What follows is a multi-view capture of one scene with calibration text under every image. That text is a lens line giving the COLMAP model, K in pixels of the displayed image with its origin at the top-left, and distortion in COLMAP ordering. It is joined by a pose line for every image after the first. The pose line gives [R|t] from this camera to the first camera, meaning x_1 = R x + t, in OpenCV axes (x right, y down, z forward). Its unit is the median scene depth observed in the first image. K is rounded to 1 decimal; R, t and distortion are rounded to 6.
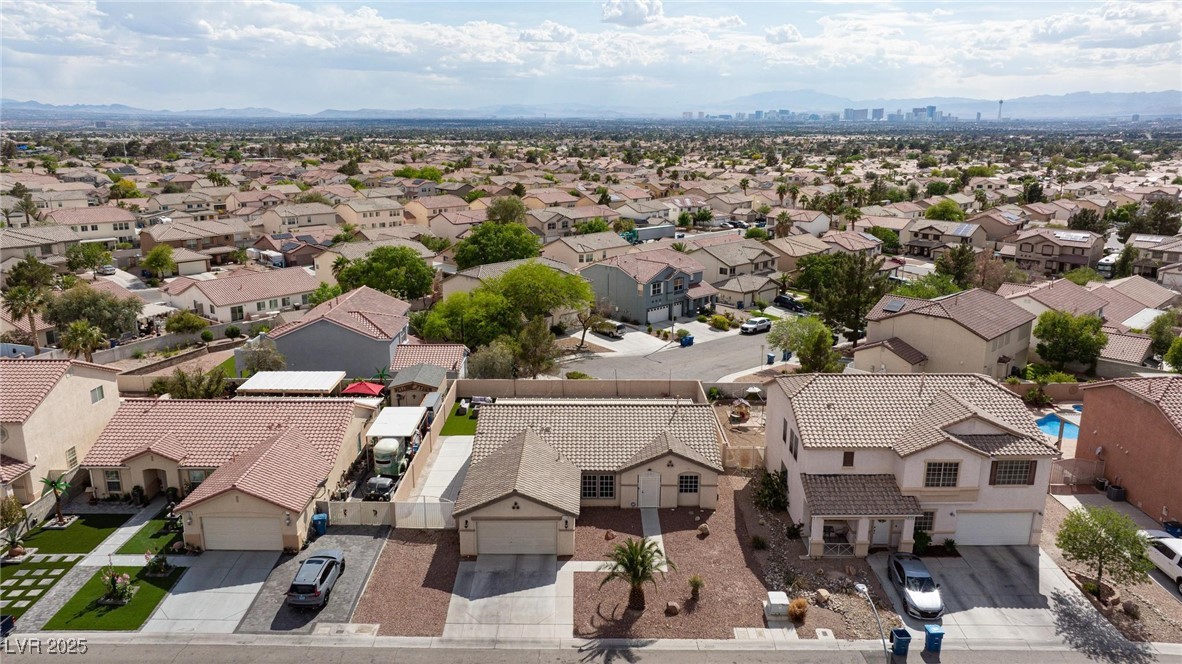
lens RADIAL K [[831.3, 0, 595.1], [0, 831.3, 331.2], [0, 0, 1]] dist [-0.031009, 0.027664]
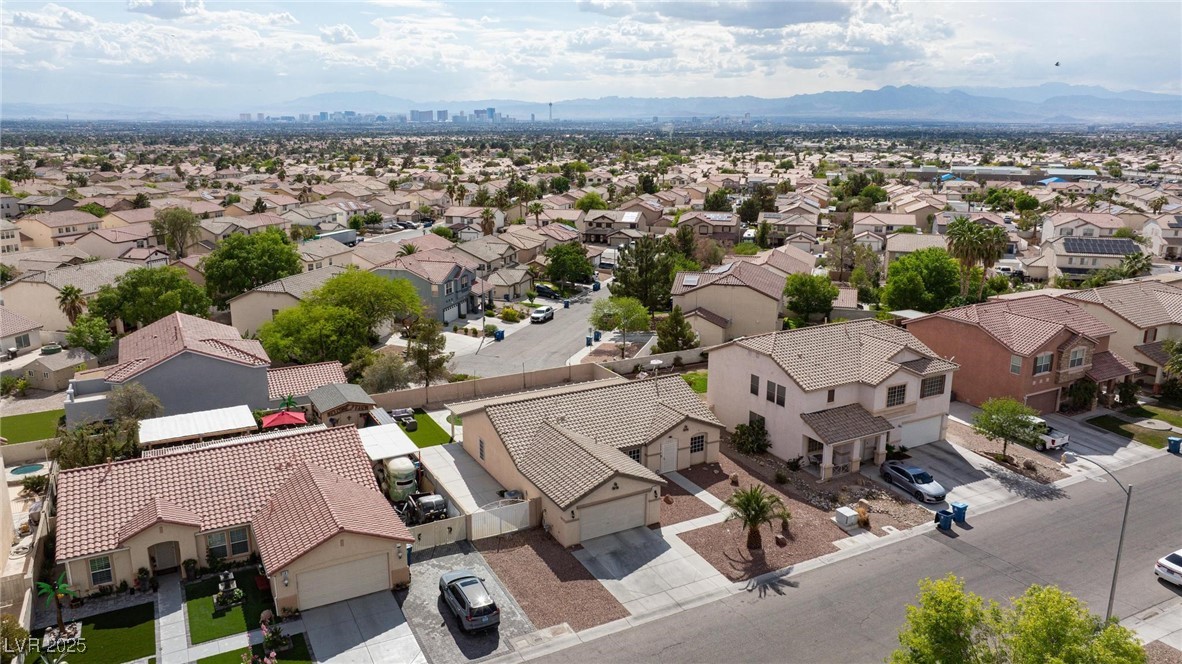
lens RADIAL K [[831.3, 0, 597.9], [0, 831.3, 331.3], [0, 0, 1]] dist [-0.031009, 0.027664]
pose [[0.877640, -0.115950, 0.465084, -0.397443], [0.116647, 0.992796, 0.027393, -0.009826], [-0.464910, 0.030210, 0.884842, 0.055345]]
